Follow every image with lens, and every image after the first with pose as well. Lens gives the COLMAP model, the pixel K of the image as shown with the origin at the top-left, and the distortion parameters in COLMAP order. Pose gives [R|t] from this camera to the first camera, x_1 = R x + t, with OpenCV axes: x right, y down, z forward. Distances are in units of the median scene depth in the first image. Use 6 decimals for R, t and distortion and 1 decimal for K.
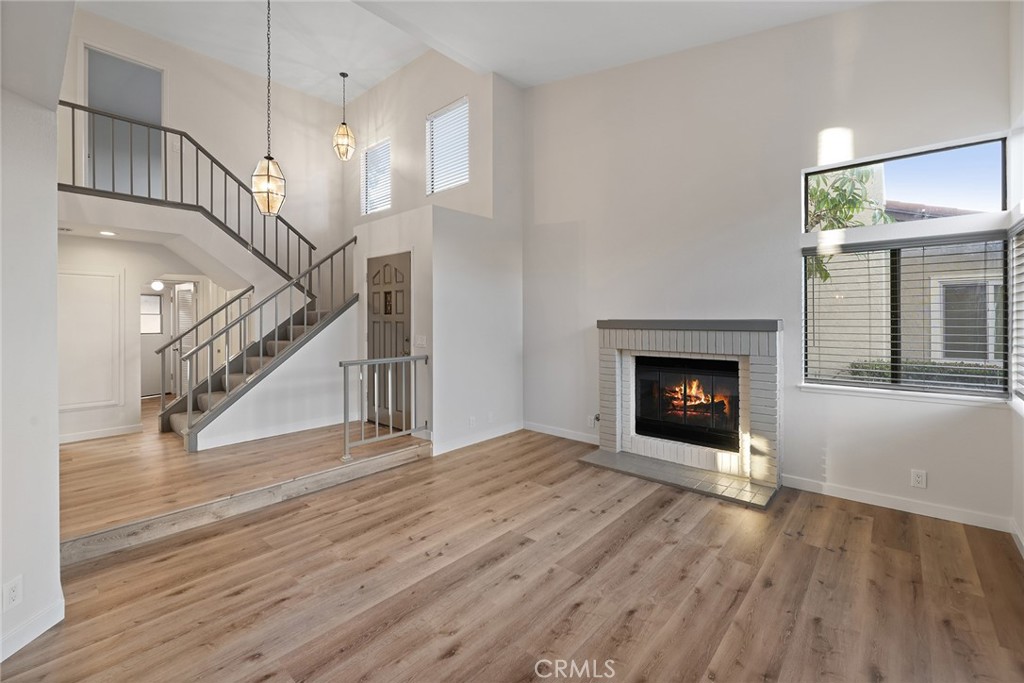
lens RADIAL K [[438.0, 0, 511.0], [0, 438.0, 317.5], [0, 0, 1]] dist [-0.000421, 0.000048]
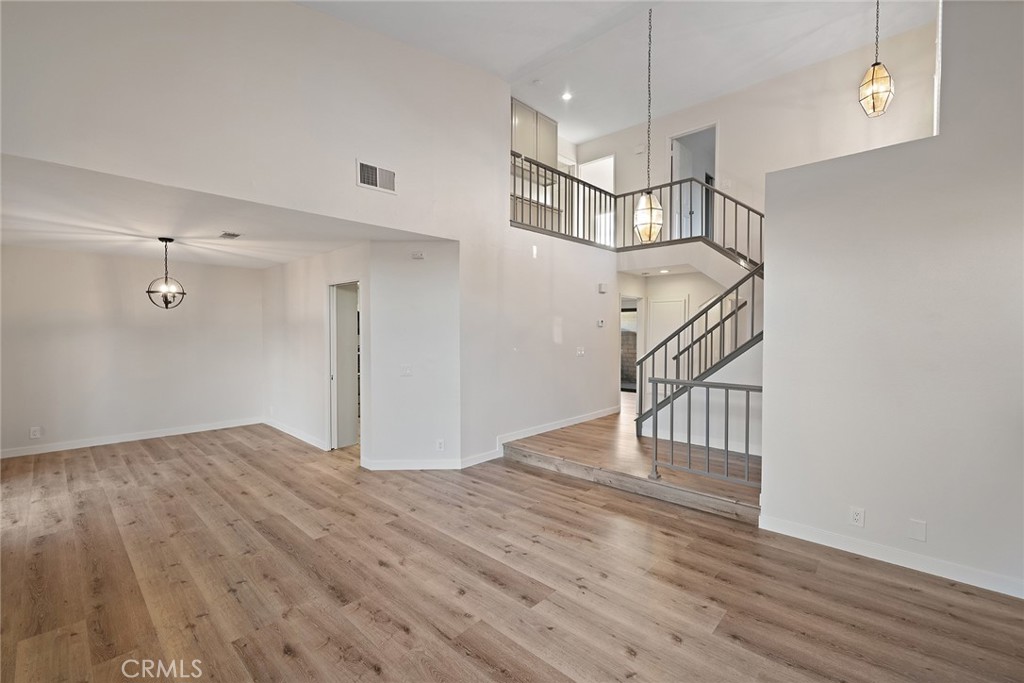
lens RADIAL K [[437.0, 0, 513.2], [0, 437.0, 327.9], [0, 0, 1]] dist [-0.000523, -0.000203]
pose [[-0.028602, -0.003183, -0.999586, 0.741048], [0.002380, 0.999992, -0.003253, -0.012208], [0.999588, -0.002472, -0.028594, 0.833145]]
